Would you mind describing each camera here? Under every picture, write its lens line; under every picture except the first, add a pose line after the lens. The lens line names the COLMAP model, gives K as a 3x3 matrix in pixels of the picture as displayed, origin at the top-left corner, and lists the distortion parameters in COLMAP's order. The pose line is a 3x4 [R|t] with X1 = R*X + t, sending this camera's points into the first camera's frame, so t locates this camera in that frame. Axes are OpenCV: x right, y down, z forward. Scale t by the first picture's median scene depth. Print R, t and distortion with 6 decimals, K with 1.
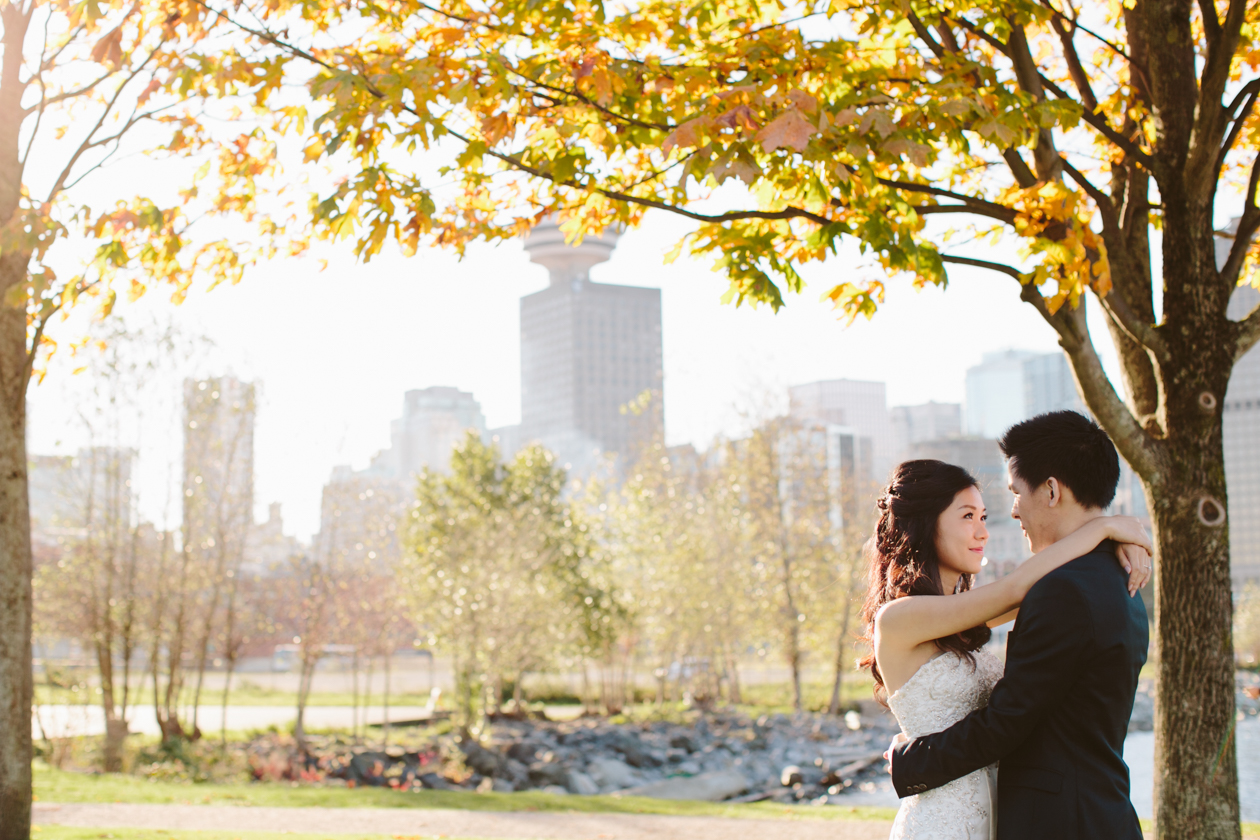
lens RADIAL K [[1901.9, 0, 632.6], [0, 1901.9, 402.0], [0, 0, 1]] dist [-0.183052, 0.444248]
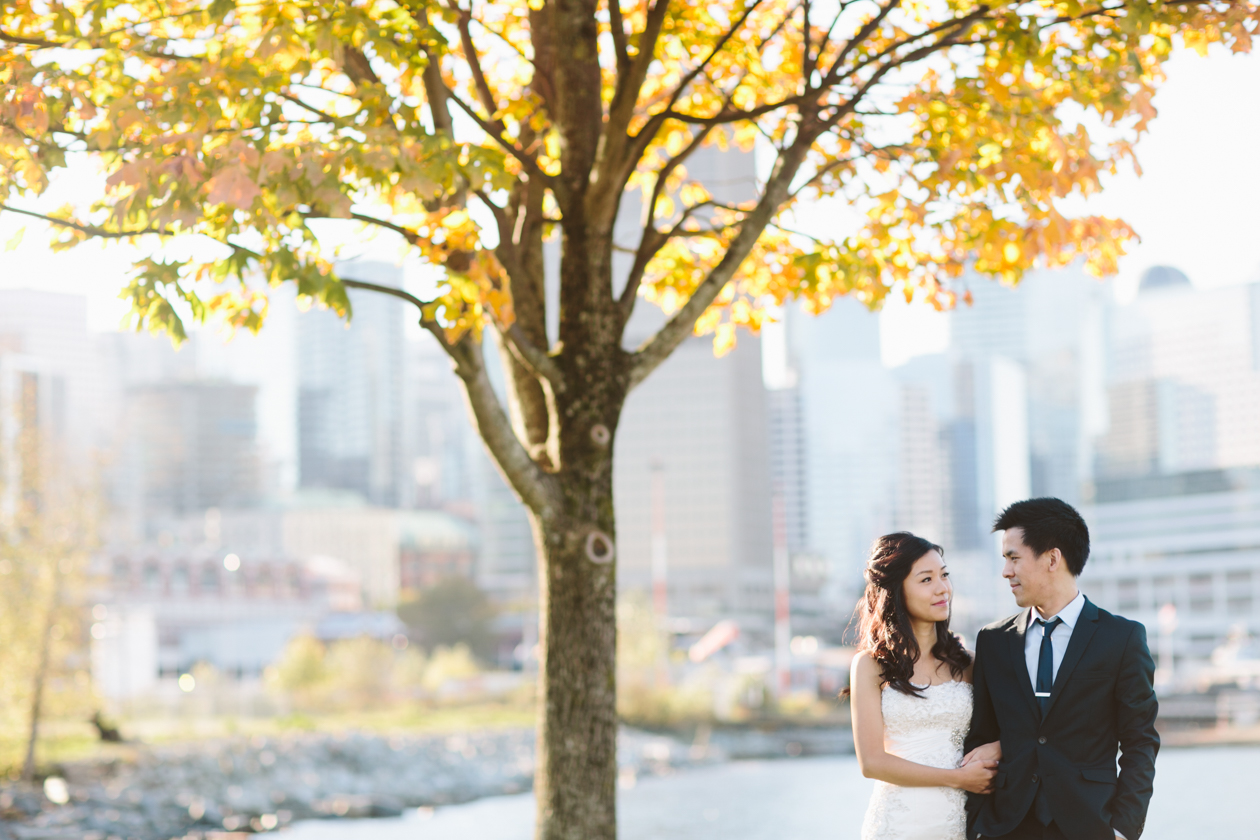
lens RADIAL K [[2808.0, 0, 630.0], [0, 2808.0, 420.0], [0, 0, 1]] dist [-0.053890, -0.524964]
pose [[0.947251, 0.025407, 0.319484, -0.144455], [-0.036331, 0.998940, 0.028280, -0.049223], [-0.318427, -0.038395, 0.947170, -0.384429]]
